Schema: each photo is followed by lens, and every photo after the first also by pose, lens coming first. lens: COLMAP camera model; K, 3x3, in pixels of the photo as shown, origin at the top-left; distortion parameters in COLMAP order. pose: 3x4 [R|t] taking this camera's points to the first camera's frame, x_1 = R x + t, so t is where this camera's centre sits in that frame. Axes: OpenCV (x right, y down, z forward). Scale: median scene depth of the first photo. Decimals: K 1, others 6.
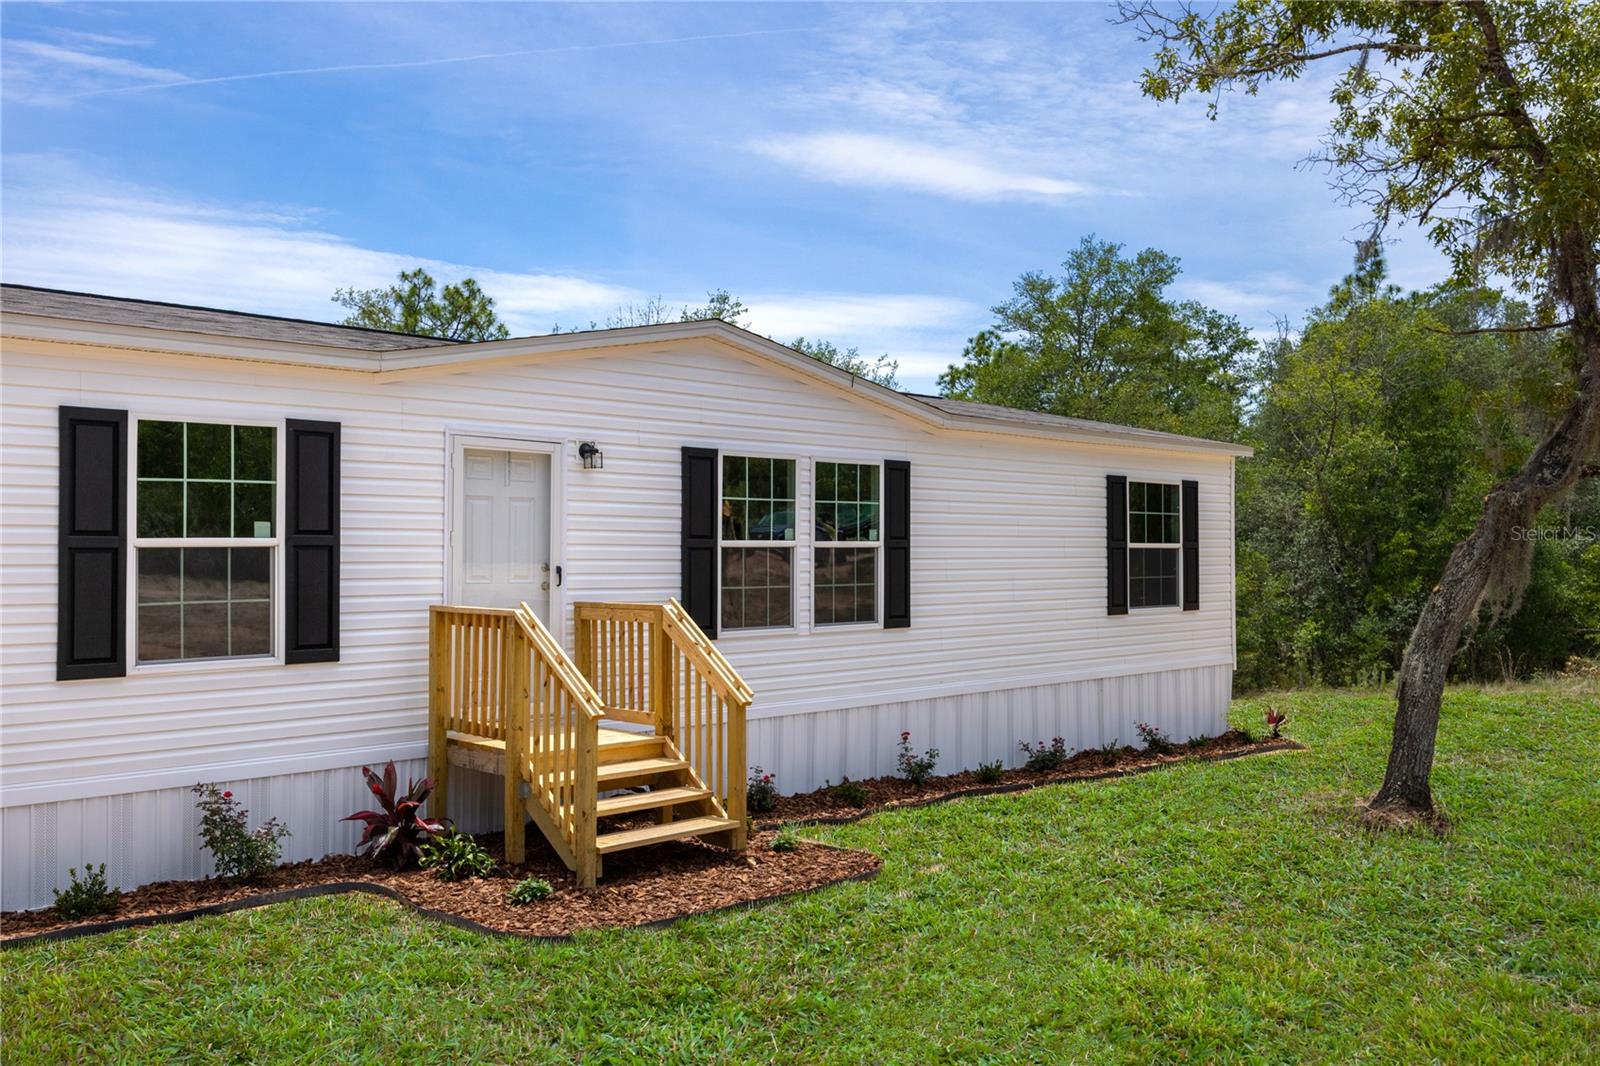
lens RADIAL K [[1417.6, 0, 795.2], [0, 1417.6, 531.2], [0, 0, 1]] dist [0.002241, -0.004207]
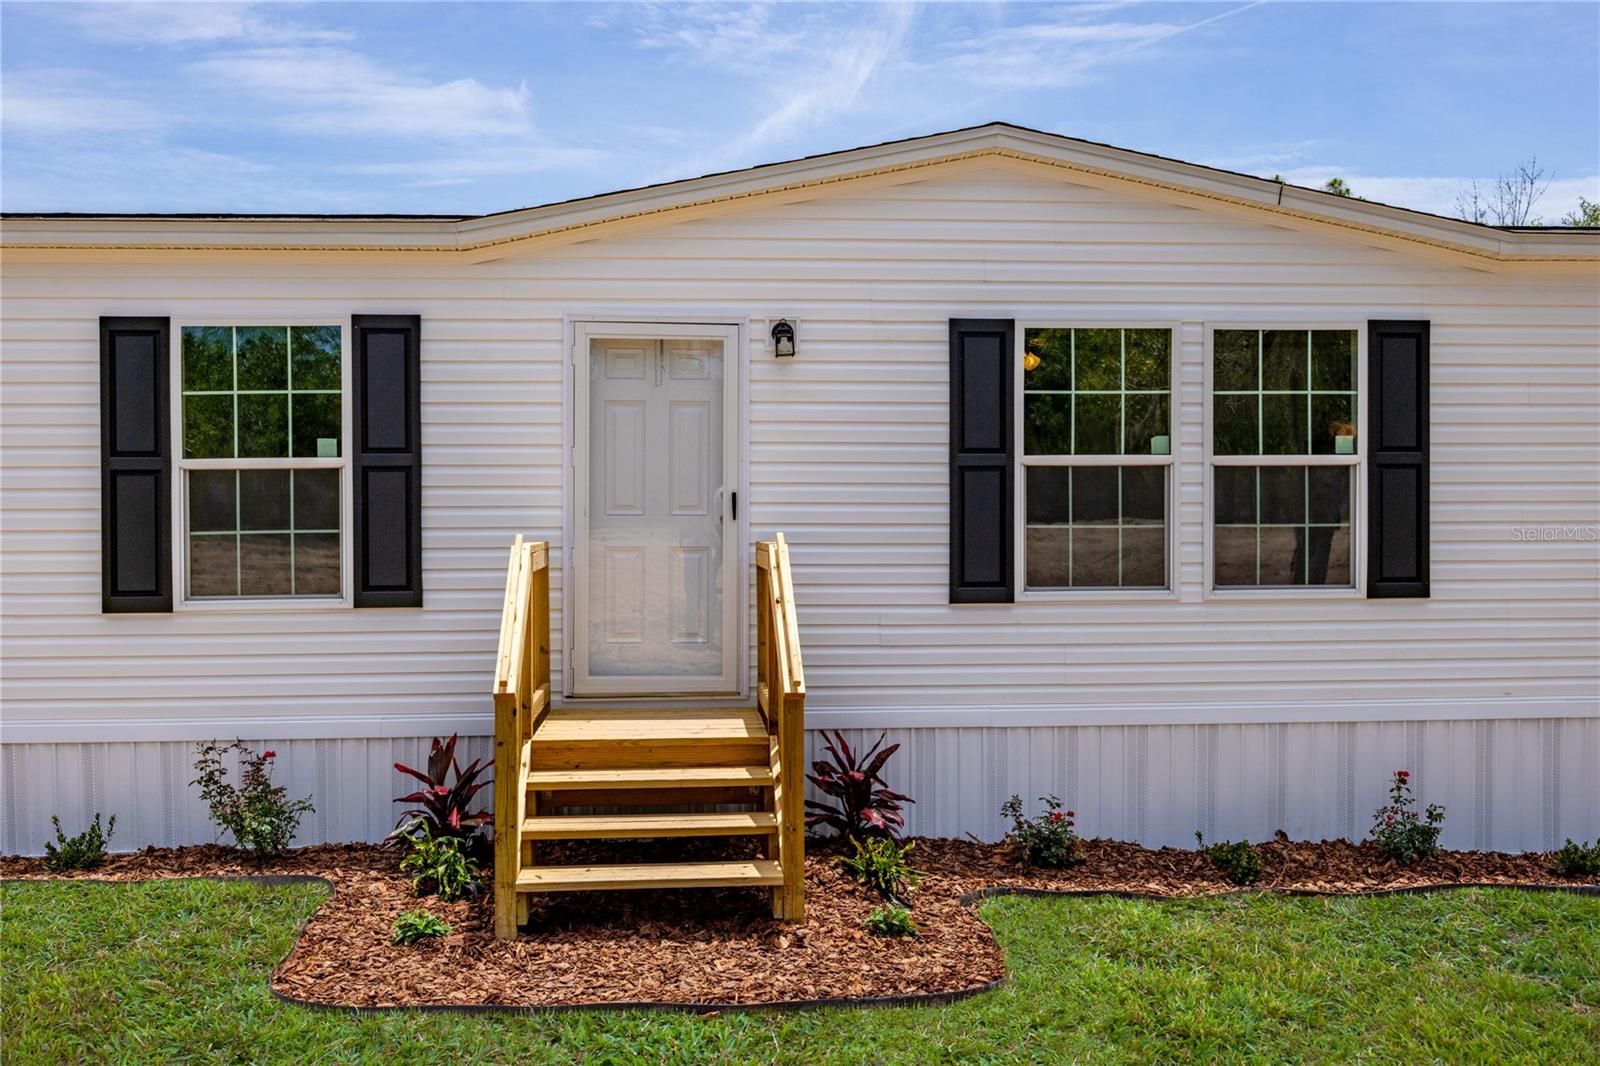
lens RADIAL K [[1593.2, 0, 859.0], [0, 1593.2, 488.5], [0, 0, 1]] dist [-0.011378, 0.000000]
pose [[0.760529, 0.005530, -0.649281, 0.380495], [0.011466, 0.999693, 0.021945, 0.004730], [0.649203, -0.024135, 0.760232, 0.380375]]
